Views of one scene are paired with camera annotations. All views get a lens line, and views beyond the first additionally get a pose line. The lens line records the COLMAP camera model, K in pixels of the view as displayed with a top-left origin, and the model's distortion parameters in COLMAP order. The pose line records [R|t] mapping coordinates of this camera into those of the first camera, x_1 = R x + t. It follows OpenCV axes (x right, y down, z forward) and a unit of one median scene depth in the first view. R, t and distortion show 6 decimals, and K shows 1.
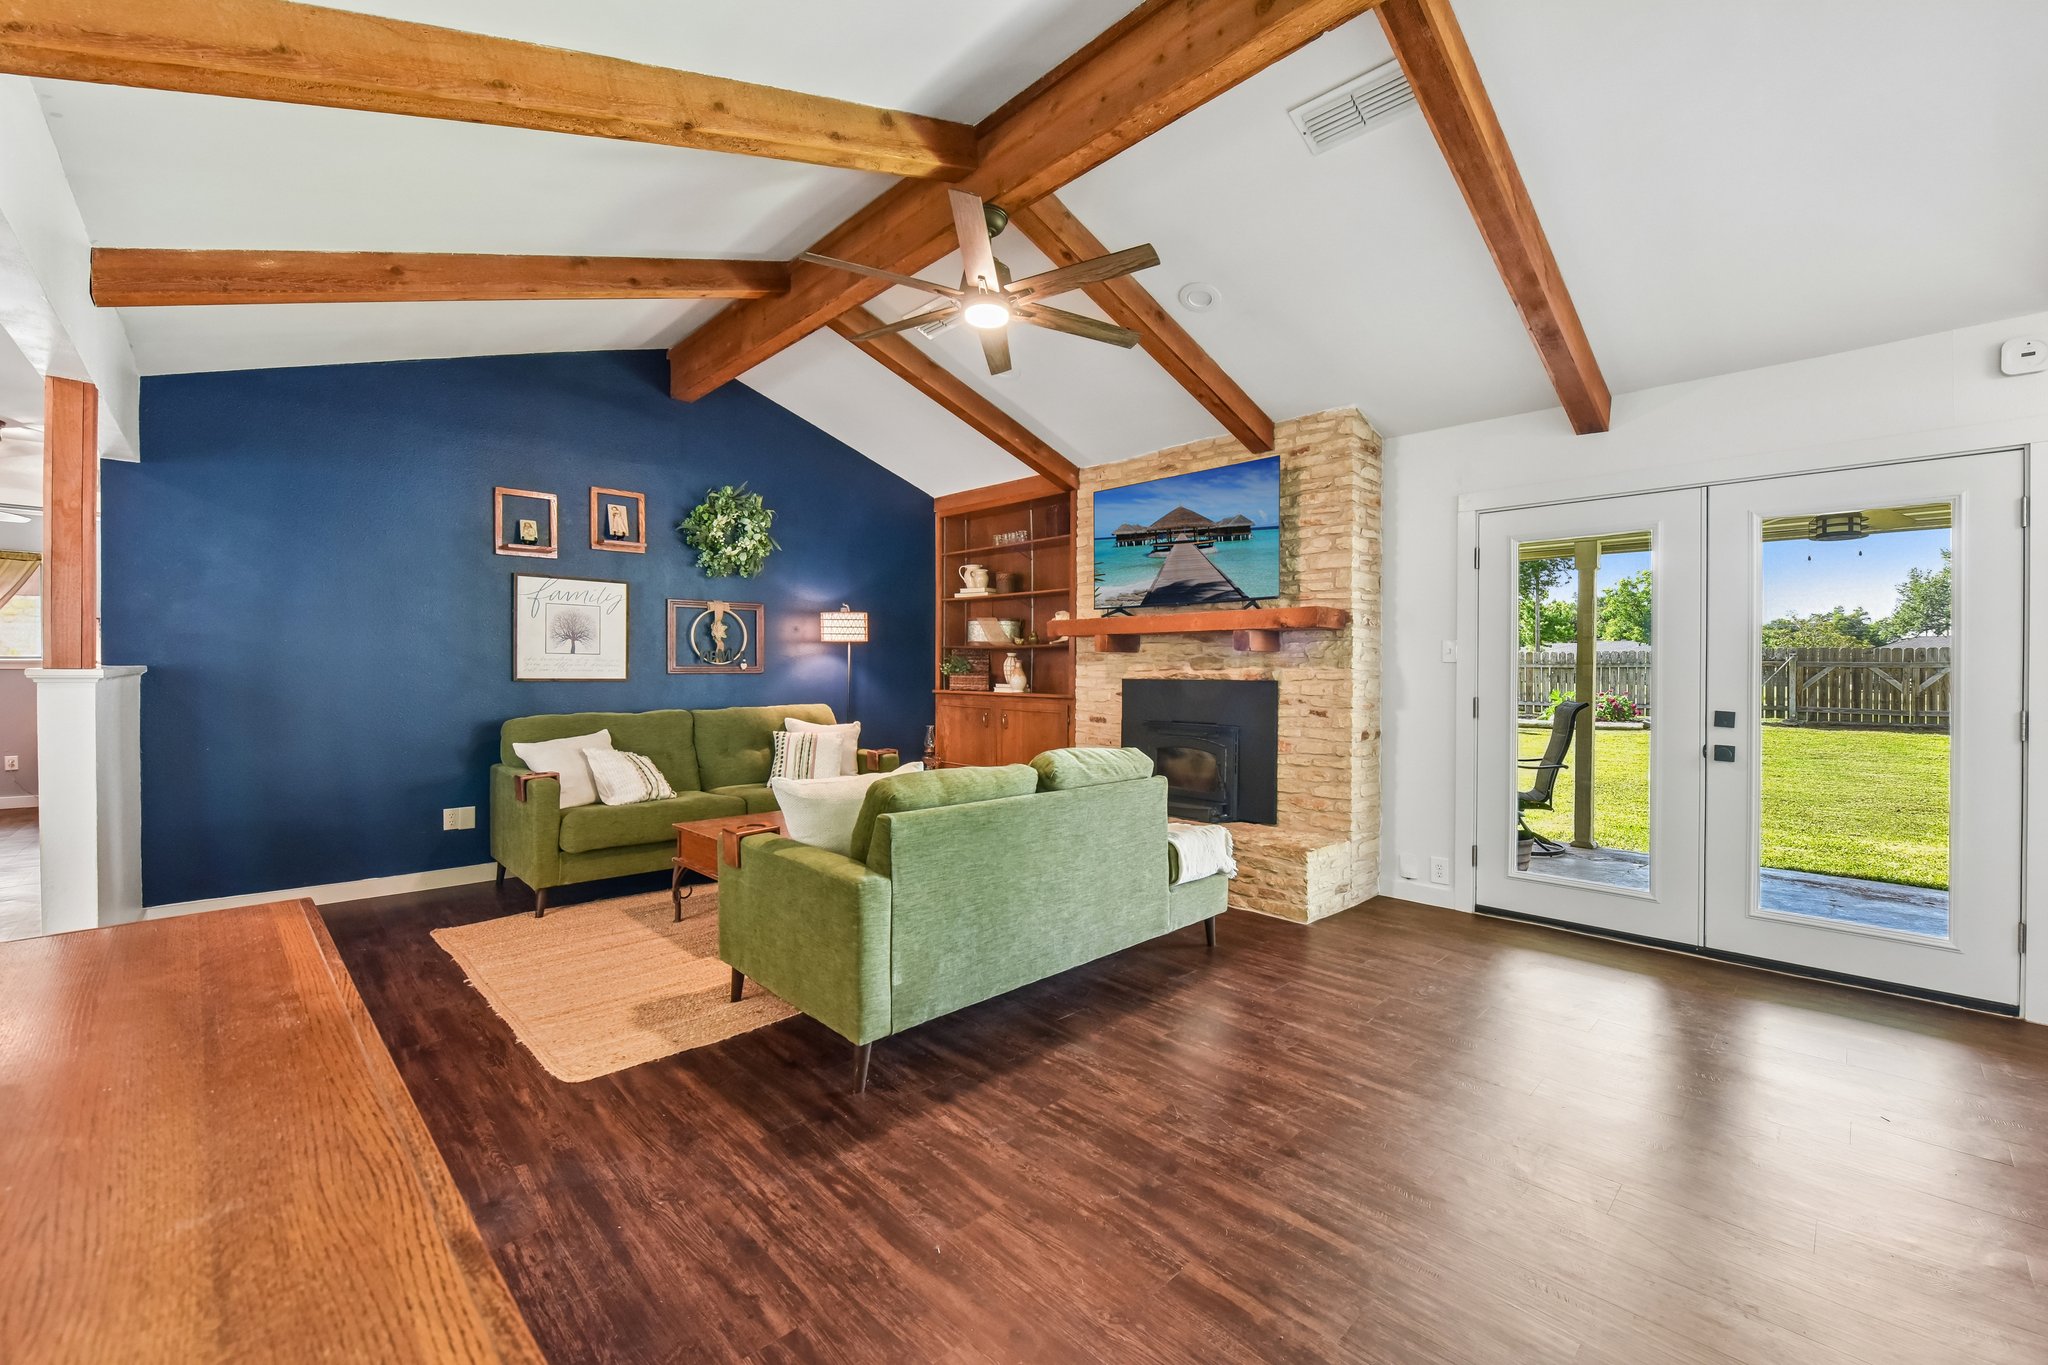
lens RADIAL K [[819.3, 0, 1029.0], [0, 819.3, 678.6], [0, 0, 1]] dist [-0.000553, -0.006677]
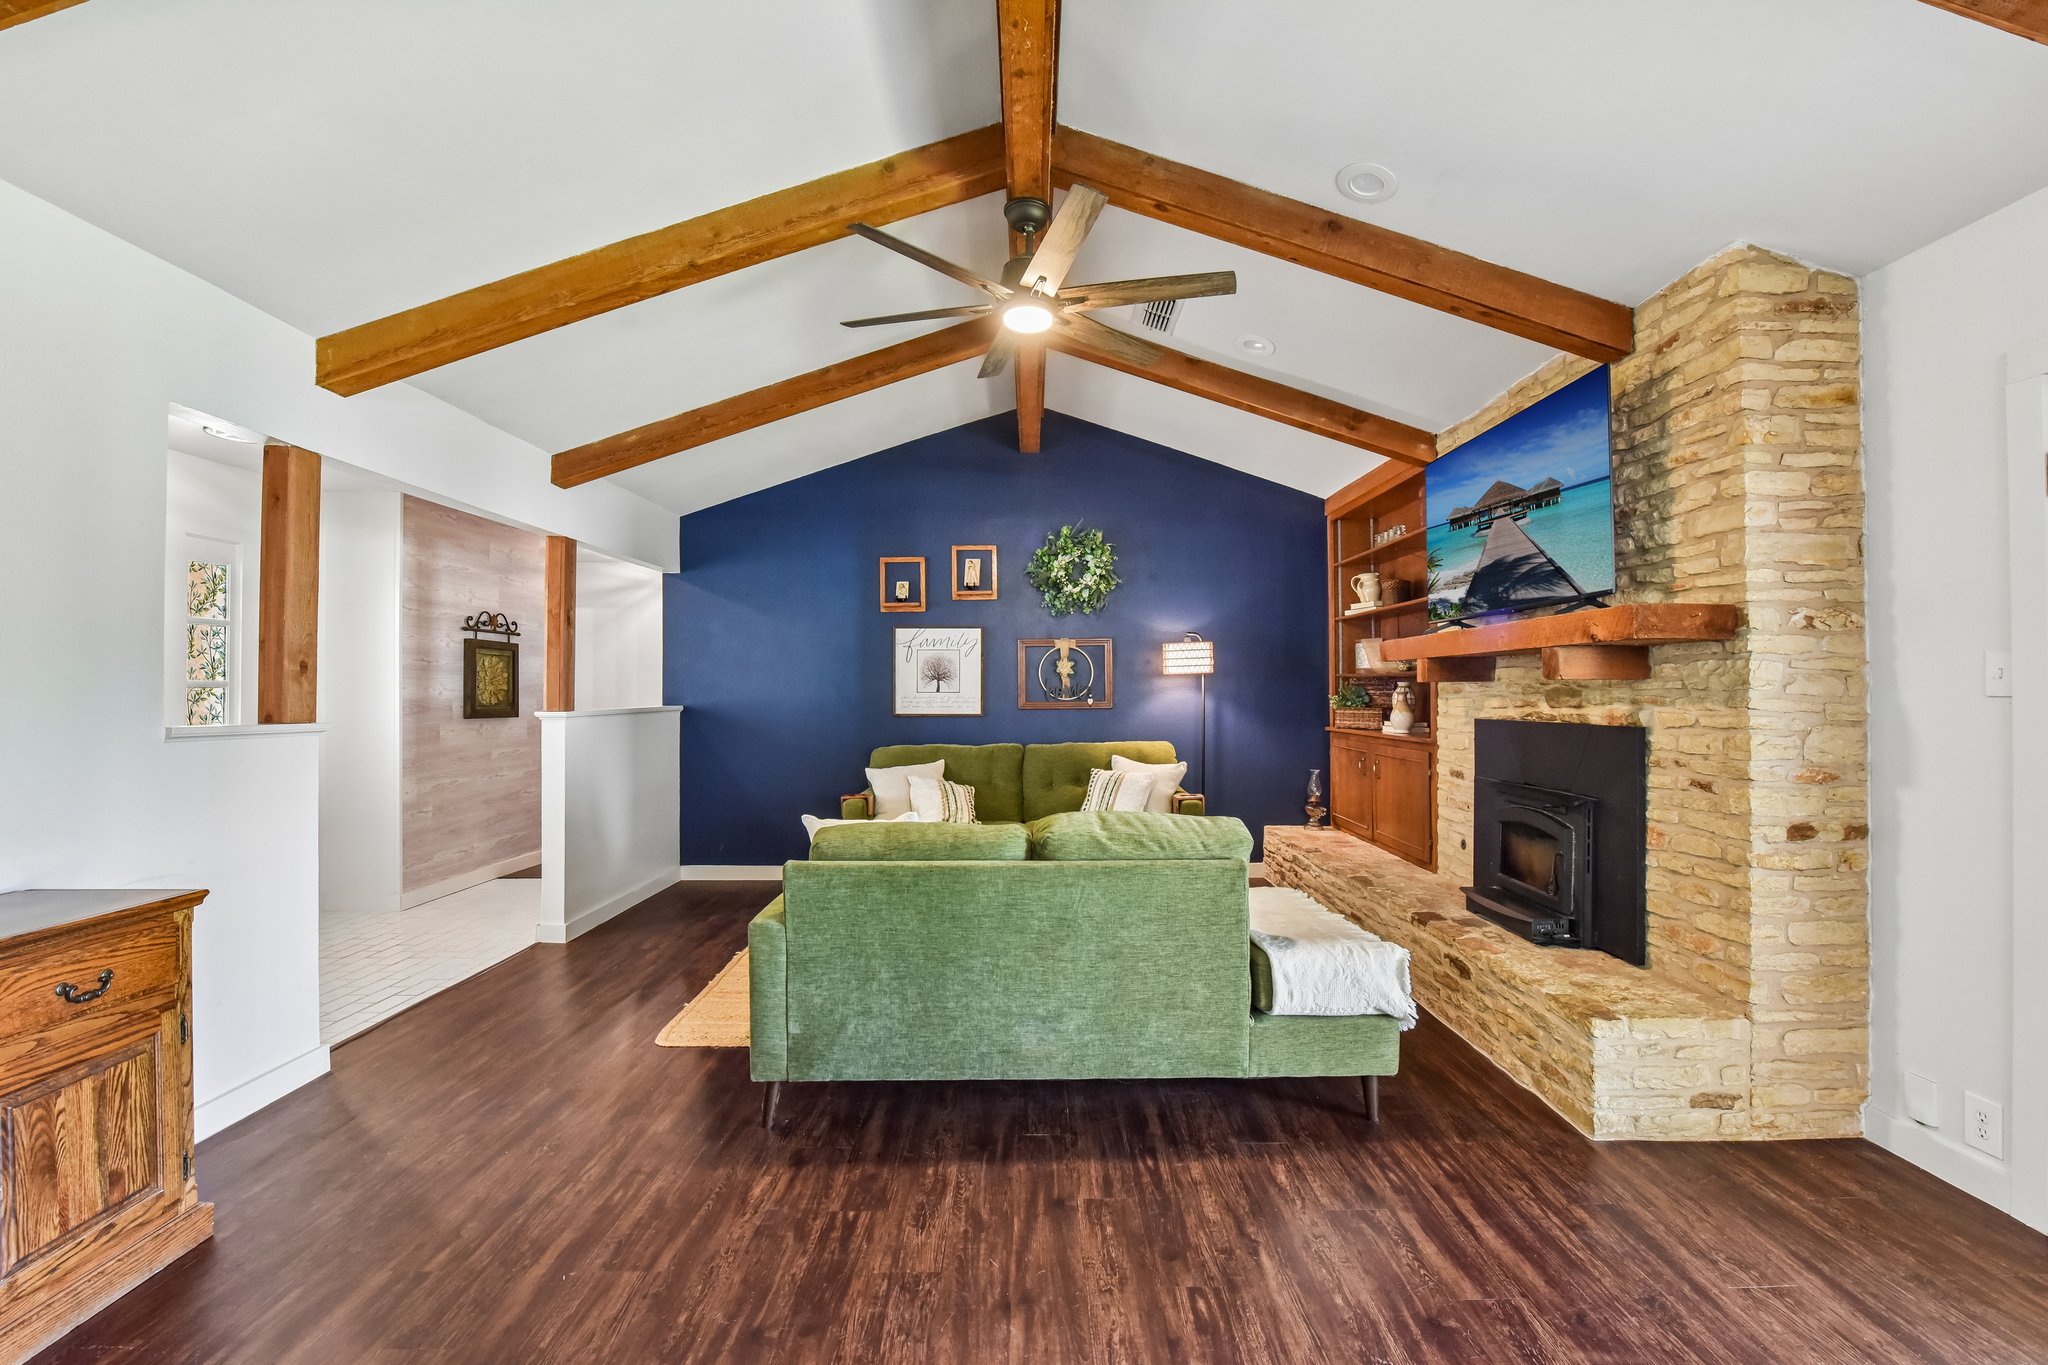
lens RADIAL K [[865.6, 0, 1024.0], [0, 865.6, 682.5], [0, 0, 1]] dist [-0.009736, -0.003763]
pose [[0.722981, -0.018178, -0.690628, 0.421614], [0.001296, 0.999688, -0.024956, -0.015511], [0.690866, 0.017147, 0.722779, 0.228472]]
